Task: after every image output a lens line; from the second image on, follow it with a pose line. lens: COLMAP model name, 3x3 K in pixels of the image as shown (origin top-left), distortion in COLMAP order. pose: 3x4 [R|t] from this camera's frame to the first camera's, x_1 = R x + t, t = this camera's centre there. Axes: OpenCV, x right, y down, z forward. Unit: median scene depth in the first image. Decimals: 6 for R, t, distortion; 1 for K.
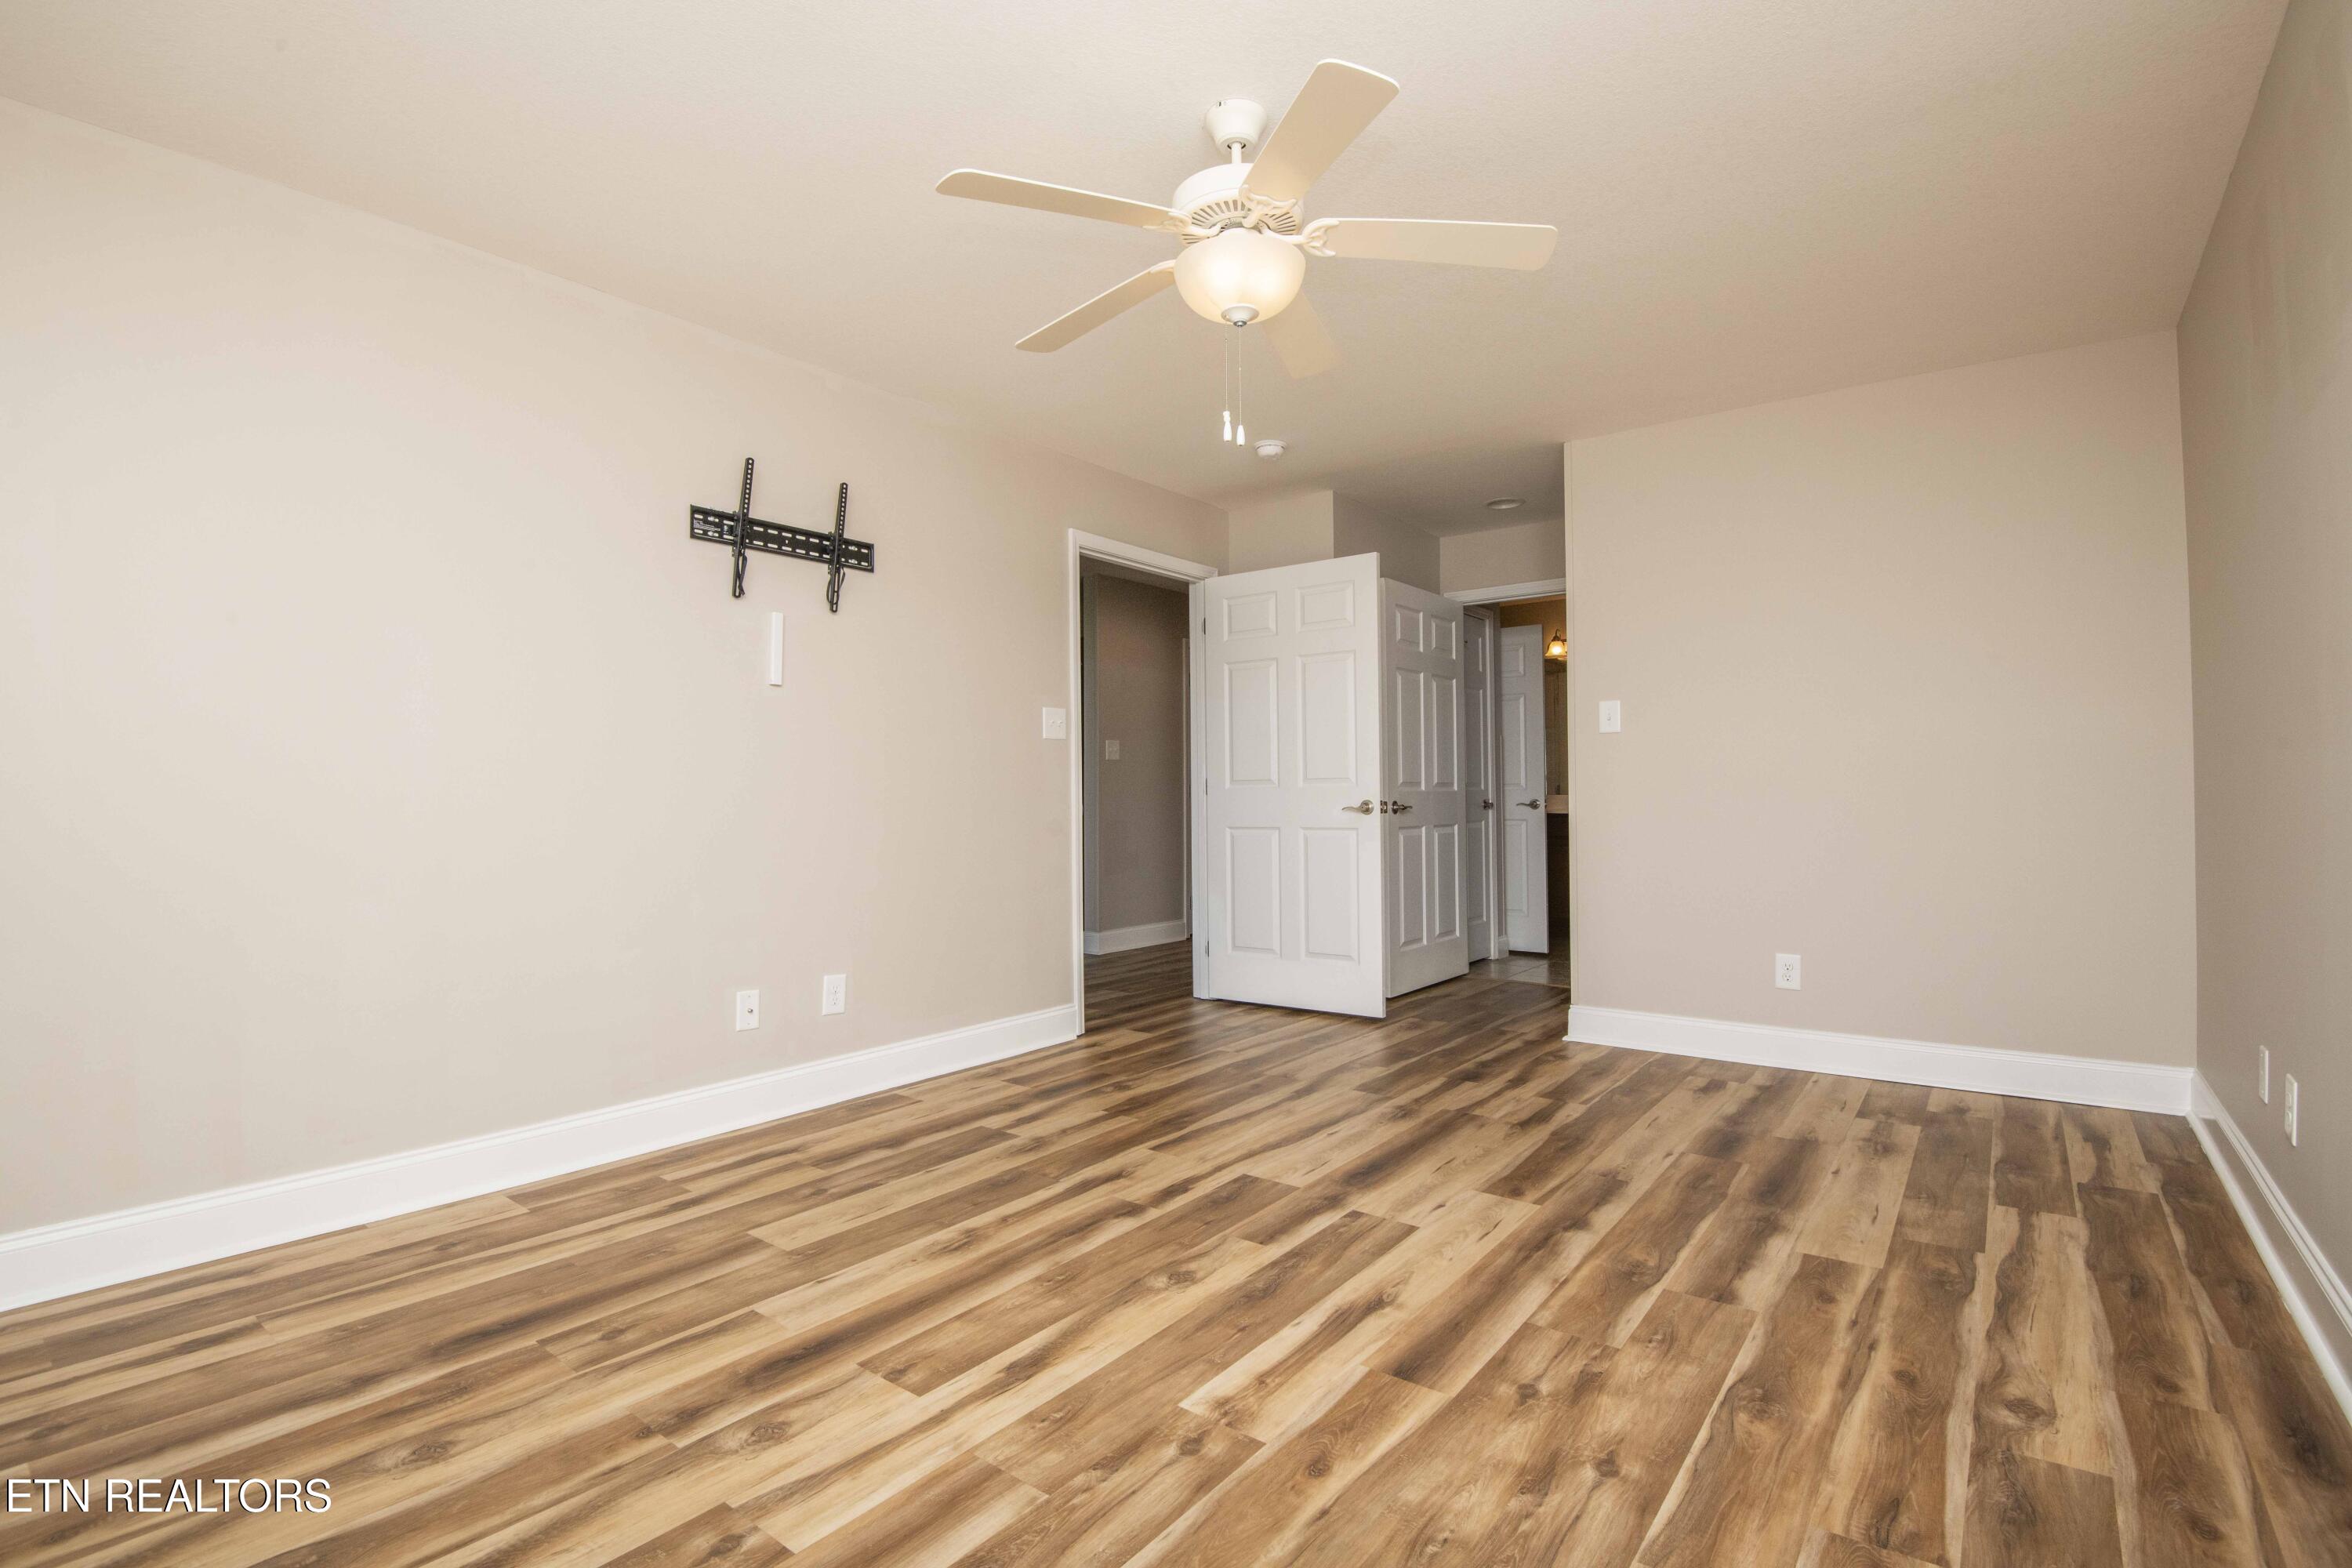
lens RADIAL K [[1086.2, 0, 1186.3], [0, 1086.2, 776.8], [0, 0, 1]] dist [-0.009455, -0.021181]
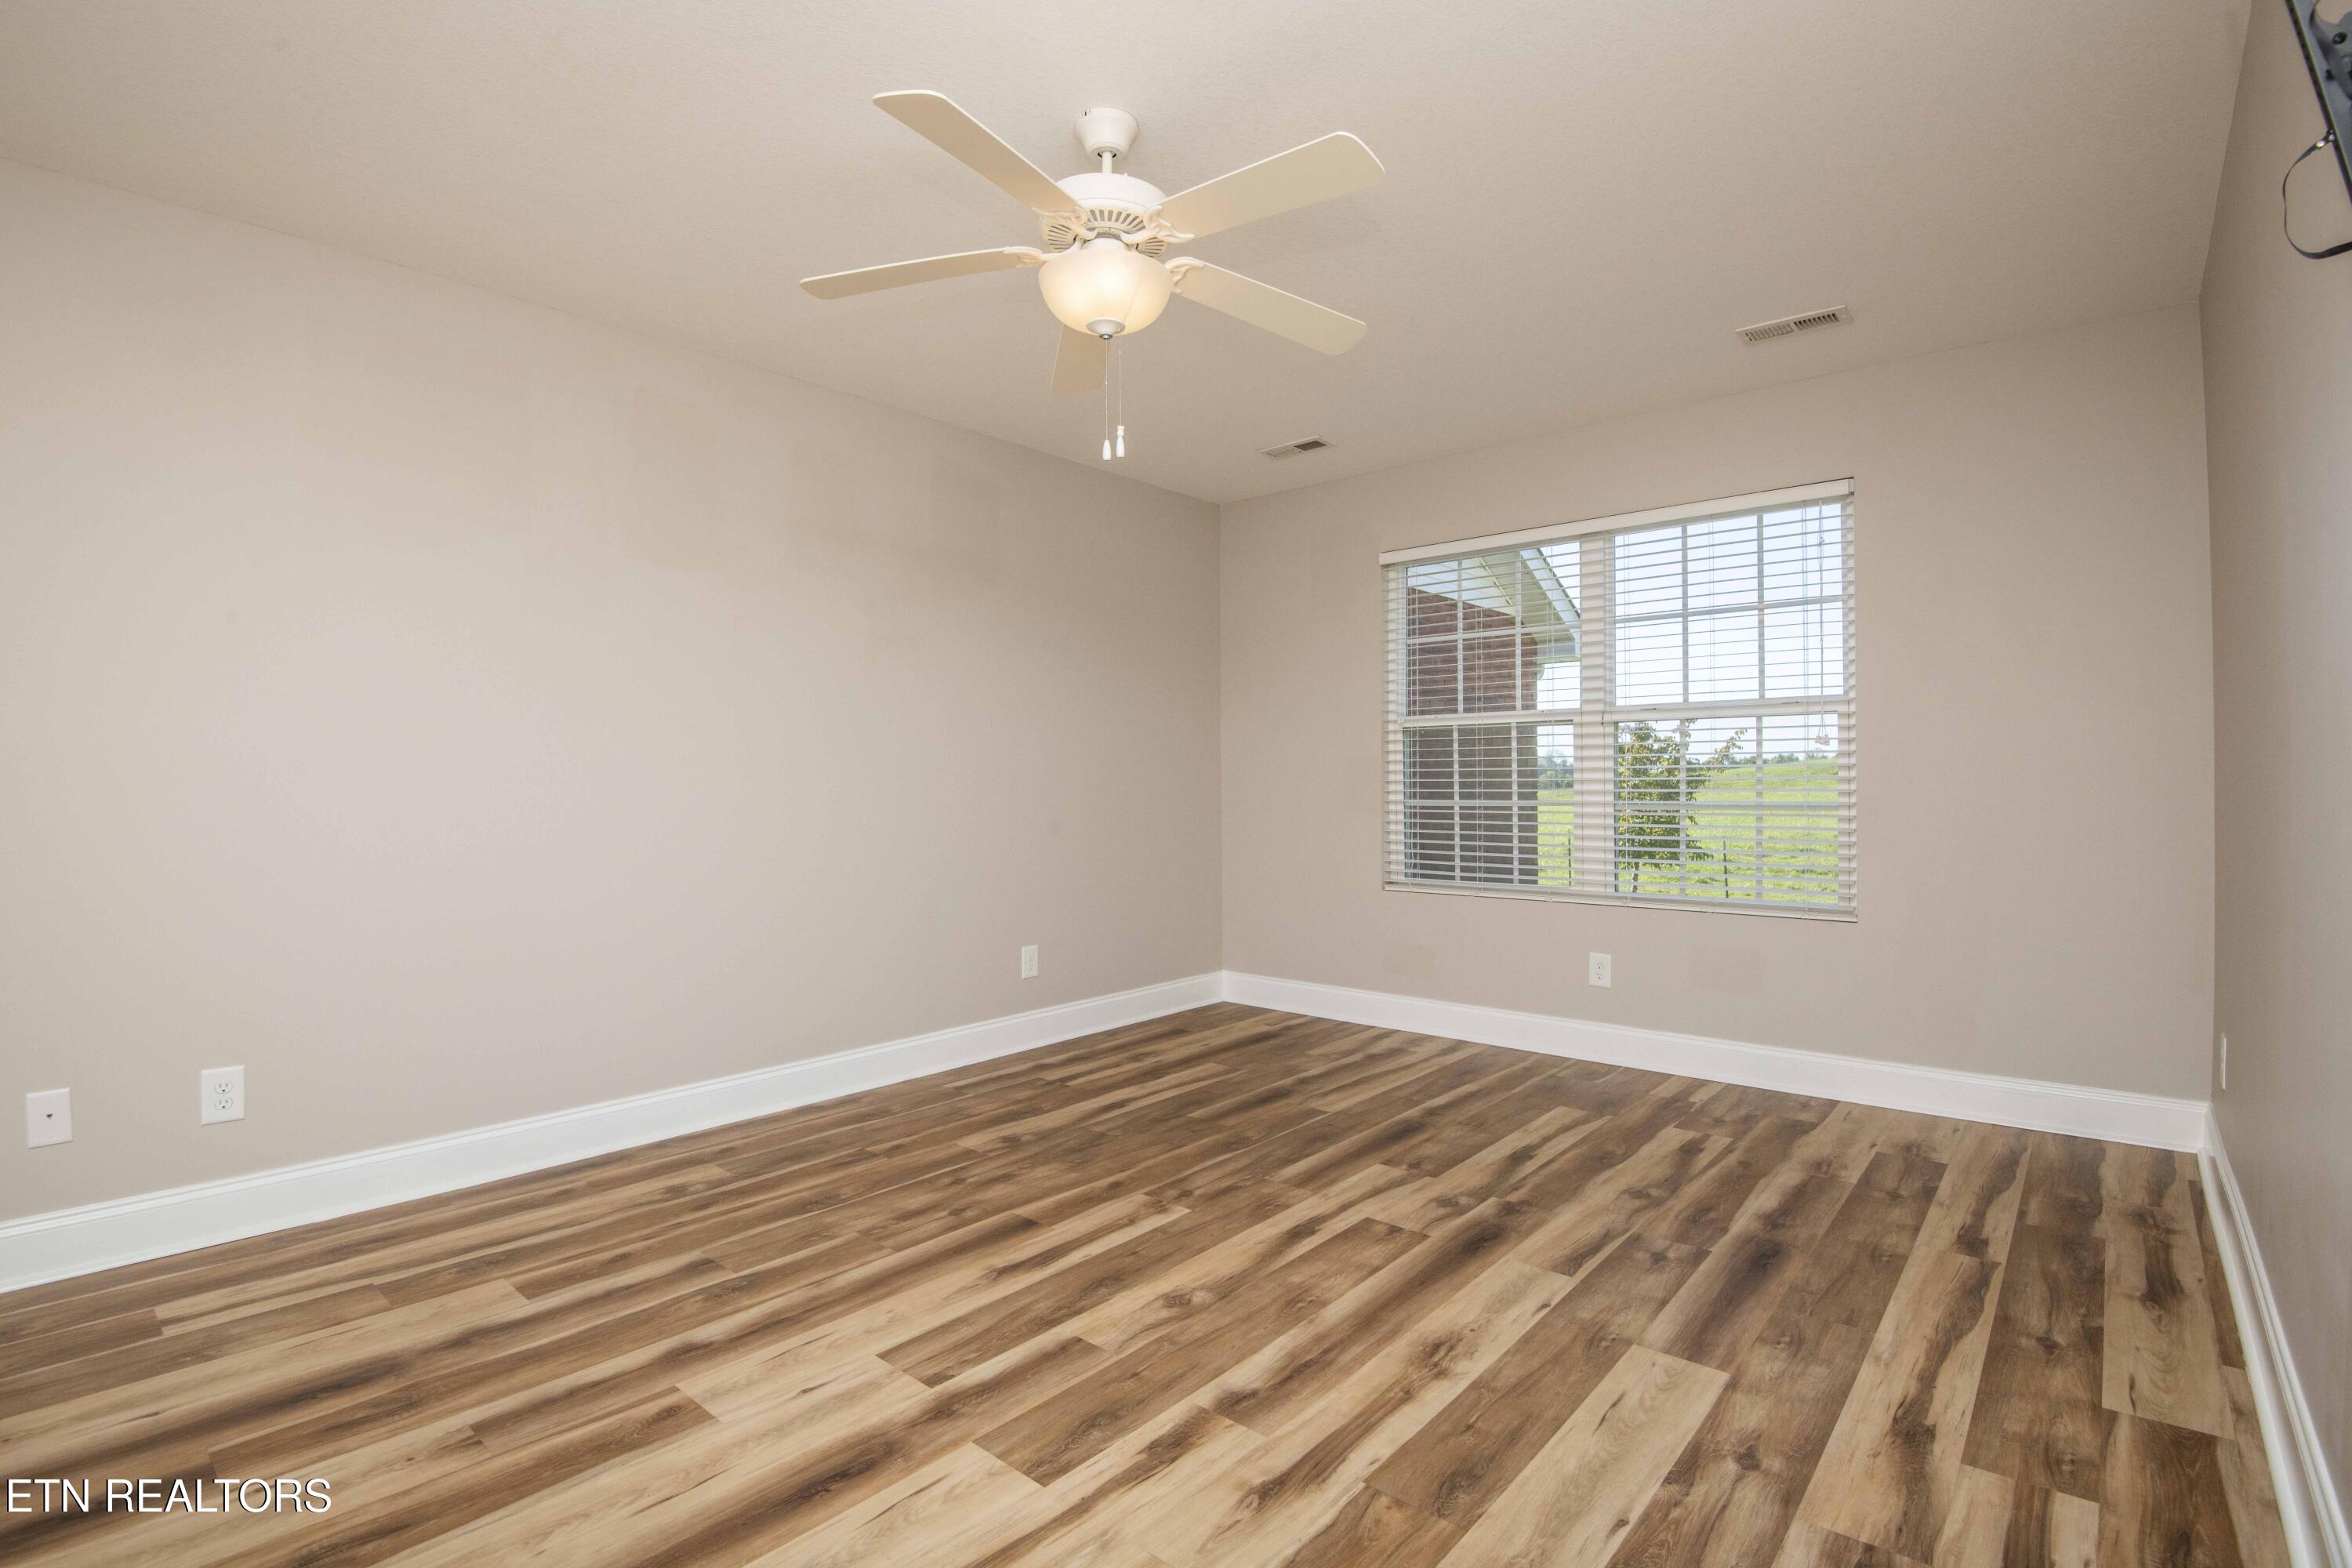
lens RADIAL K [[1086.2, 0, 1186.3], [0, 1086.2, 776.8], [0, 0, 1]] dist [-0.009455, -0.021181]
pose [[-0.998273, 0.013779, 0.057099, -0.072626], [0.012233, 0.999551, -0.027335, 0.010217], [-0.057450, -0.026589, -0.997994, 1.925978]]
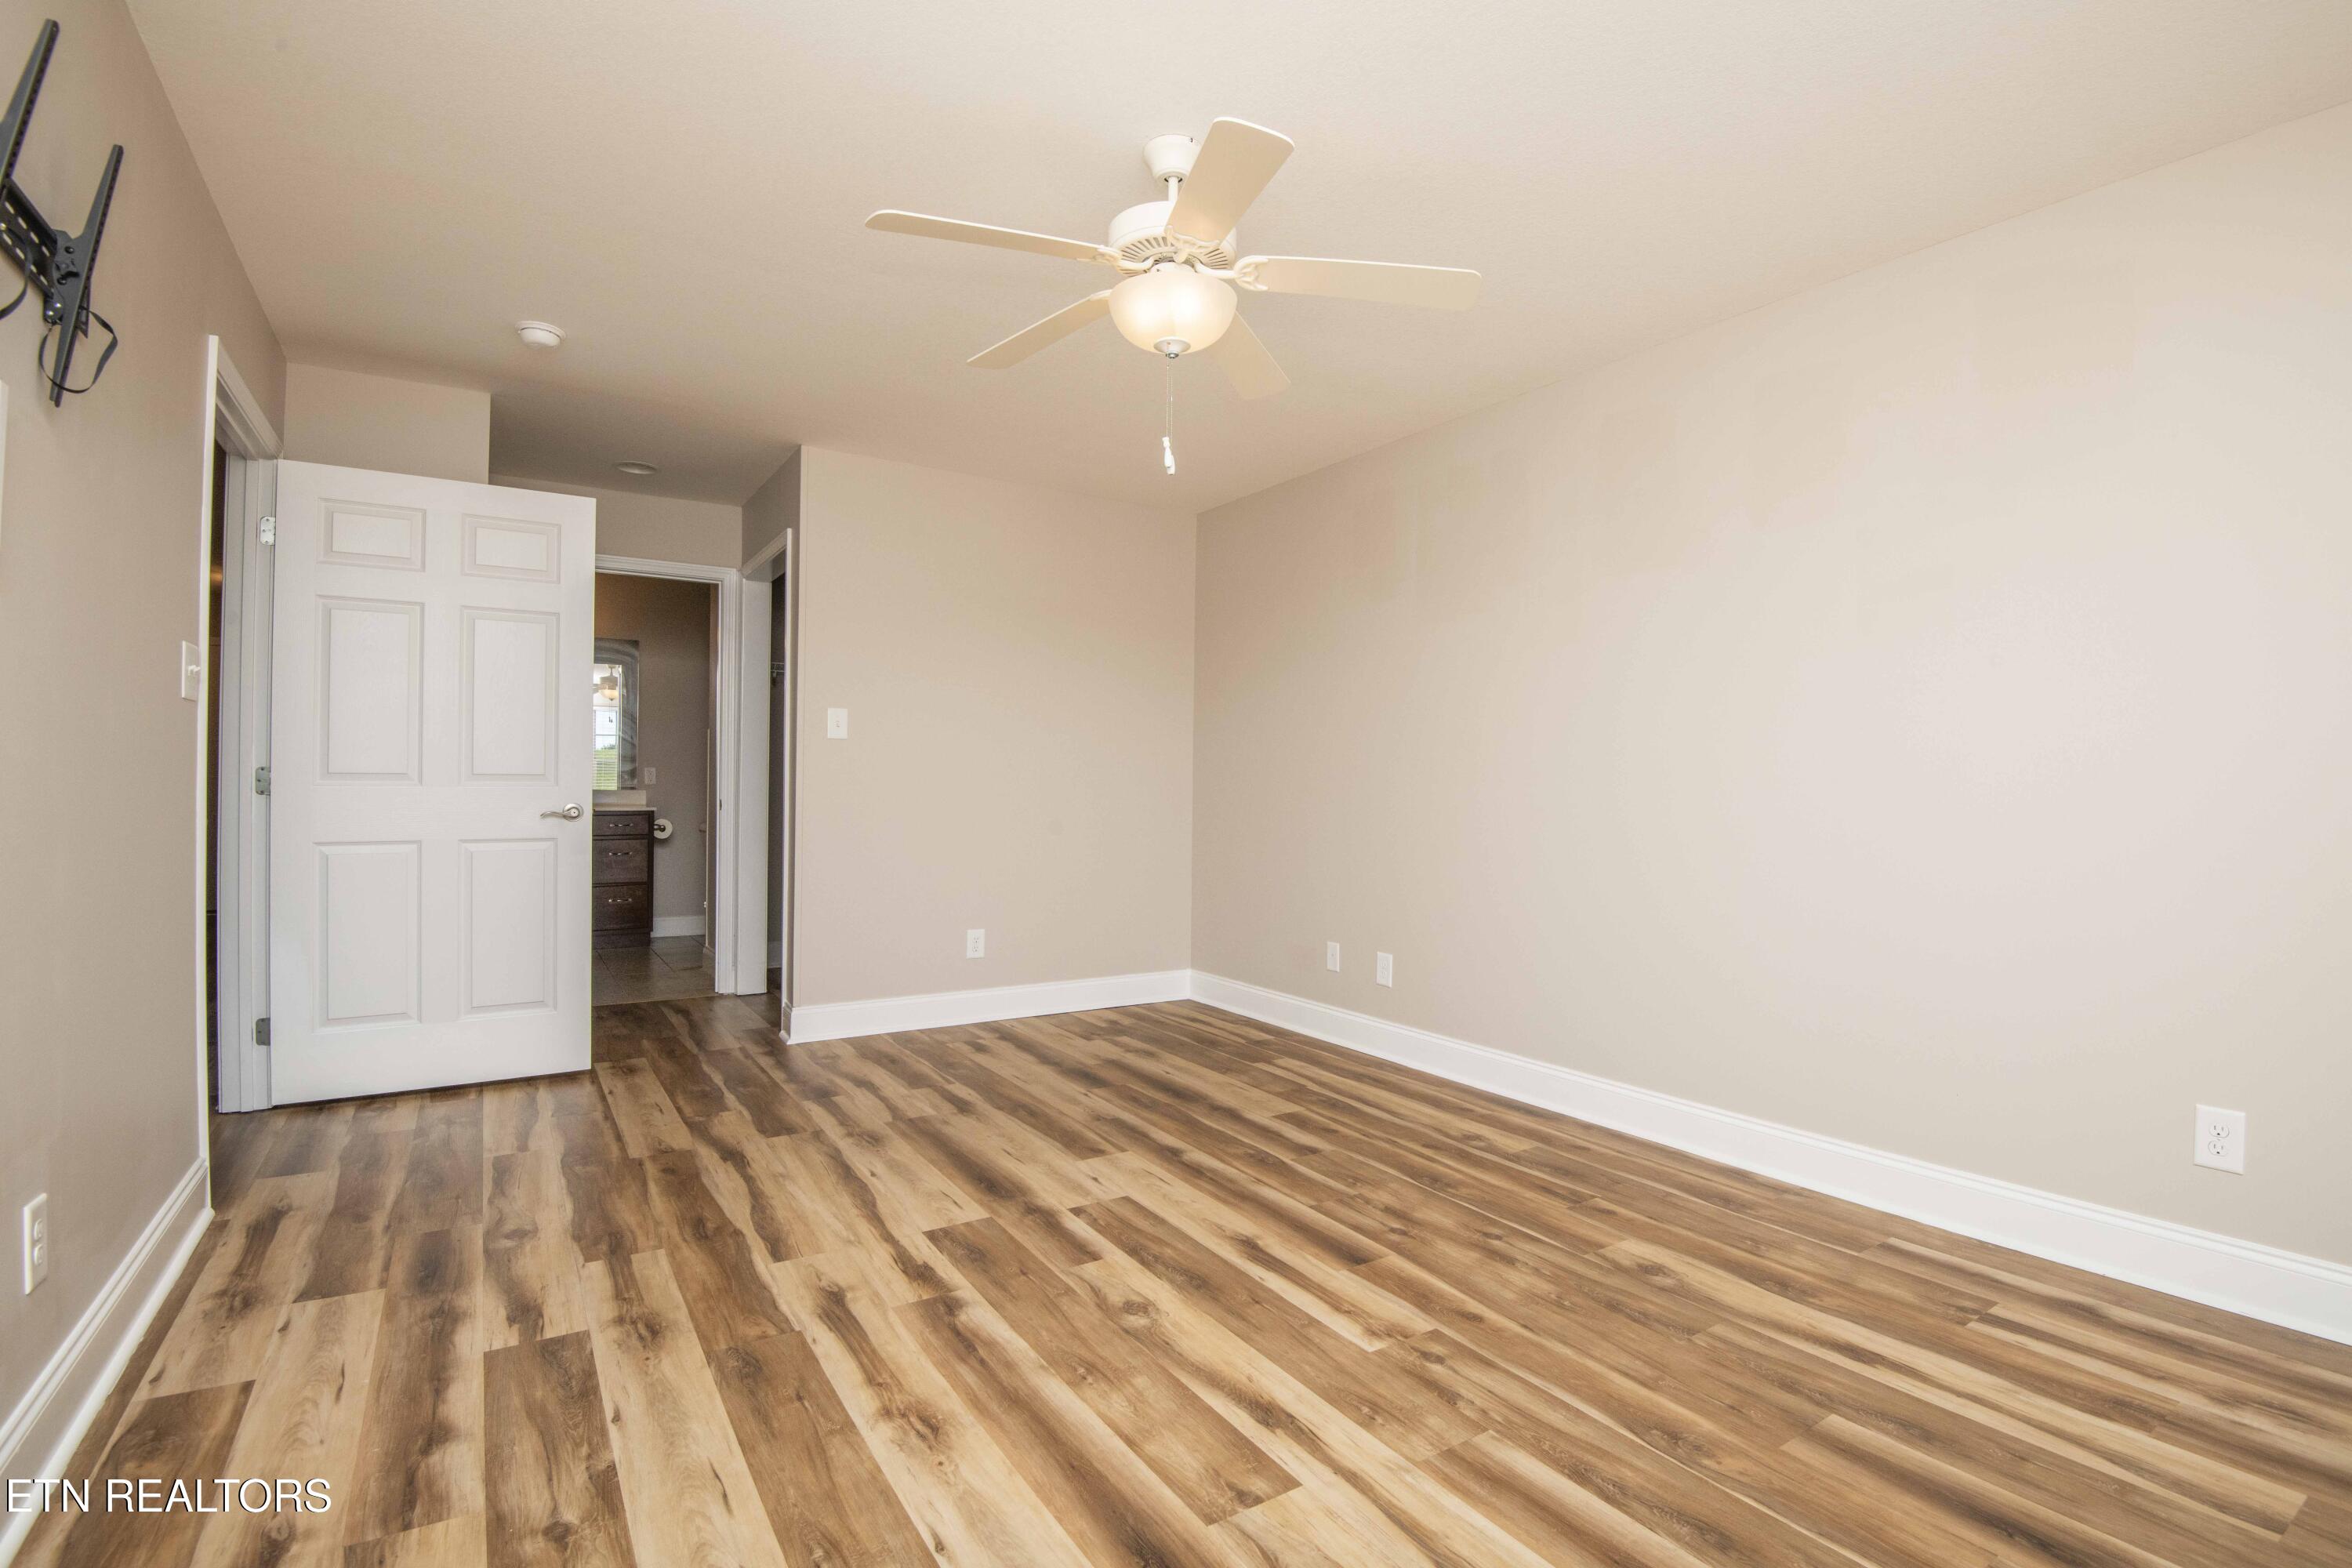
lens RADIAL K [[1086.2, 0, 1186.3], [0, 1086.2, 776.8], [0, 0, 1]] dist [-0.009455, -0.021181]
pose [[0.333956, 0.017437, 0.942427, -0.886468], [-0.030920, 0.999493, -0.007536, -0.011925], [-0.942081, -0.026623, 0.334326, 0.618700]]
